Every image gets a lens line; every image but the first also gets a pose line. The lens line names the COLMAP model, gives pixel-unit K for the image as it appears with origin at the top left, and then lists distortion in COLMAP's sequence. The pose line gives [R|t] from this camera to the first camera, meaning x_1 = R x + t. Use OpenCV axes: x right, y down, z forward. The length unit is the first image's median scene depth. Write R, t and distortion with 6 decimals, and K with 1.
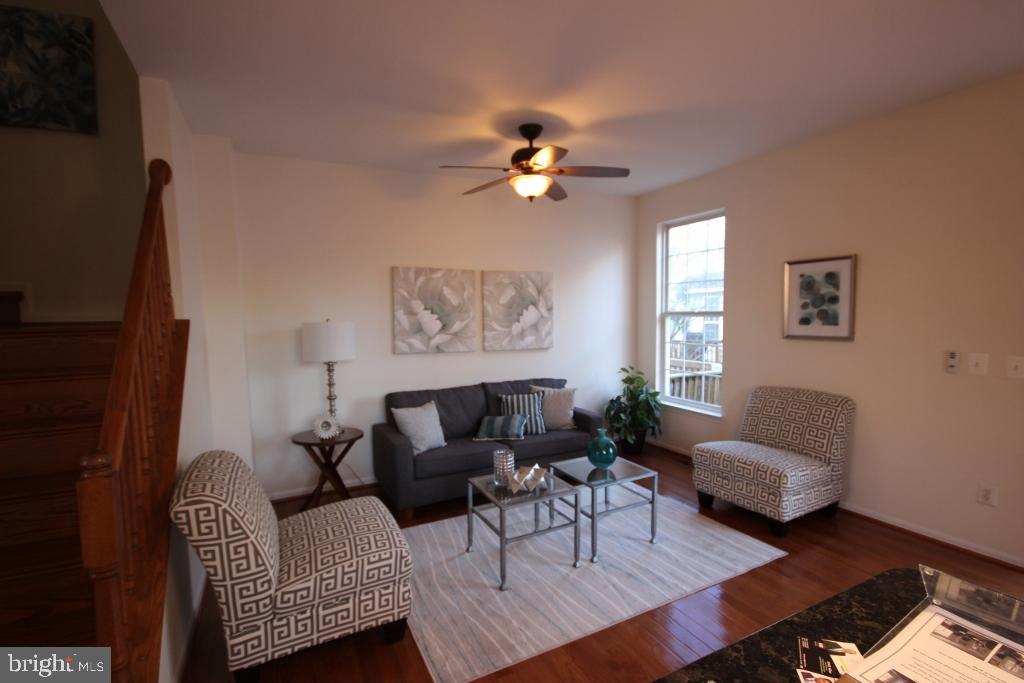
lens RADIAL K [[474.6, 0, 512.0], [0, 474.6, 347.7], [0, 0, 1]] dist [-0.000271, -0.005717]
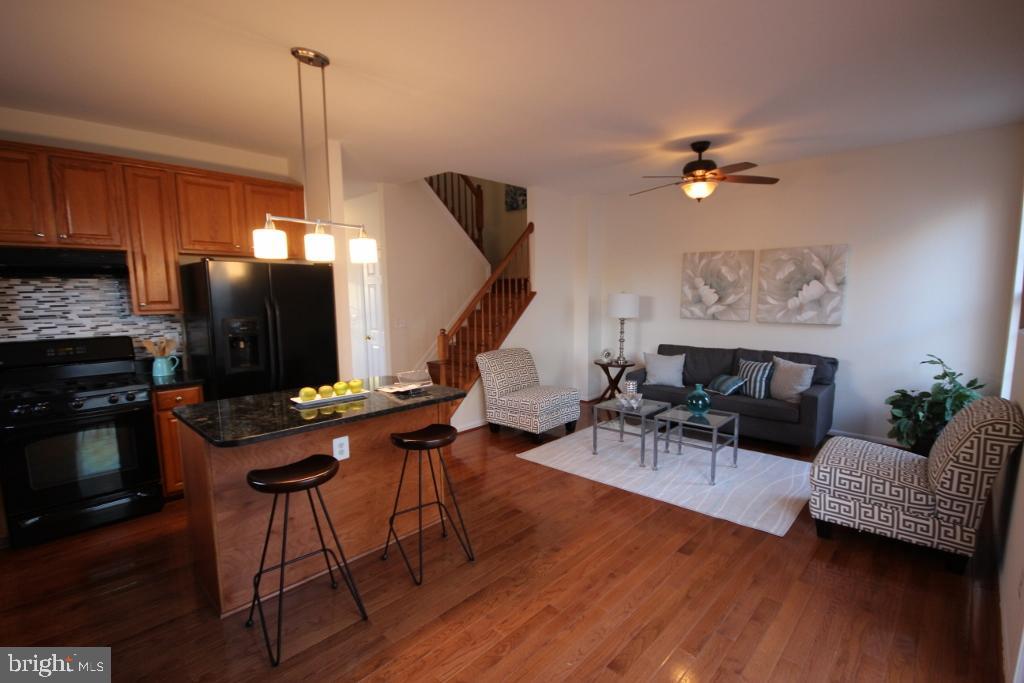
lens RADIAL K [[474.6, 0, 511.0], [0, 474.6, 348.7], [0, 0, 1]] dist [-0.000271, -0.005717]
pose [[0.334436, 0.127382, -0.933770, 0.828452], [-0.058794, 0.991713, 0.114229, -0.024759], [0.940583, 0.016697, 0.339154, 0.074989]]
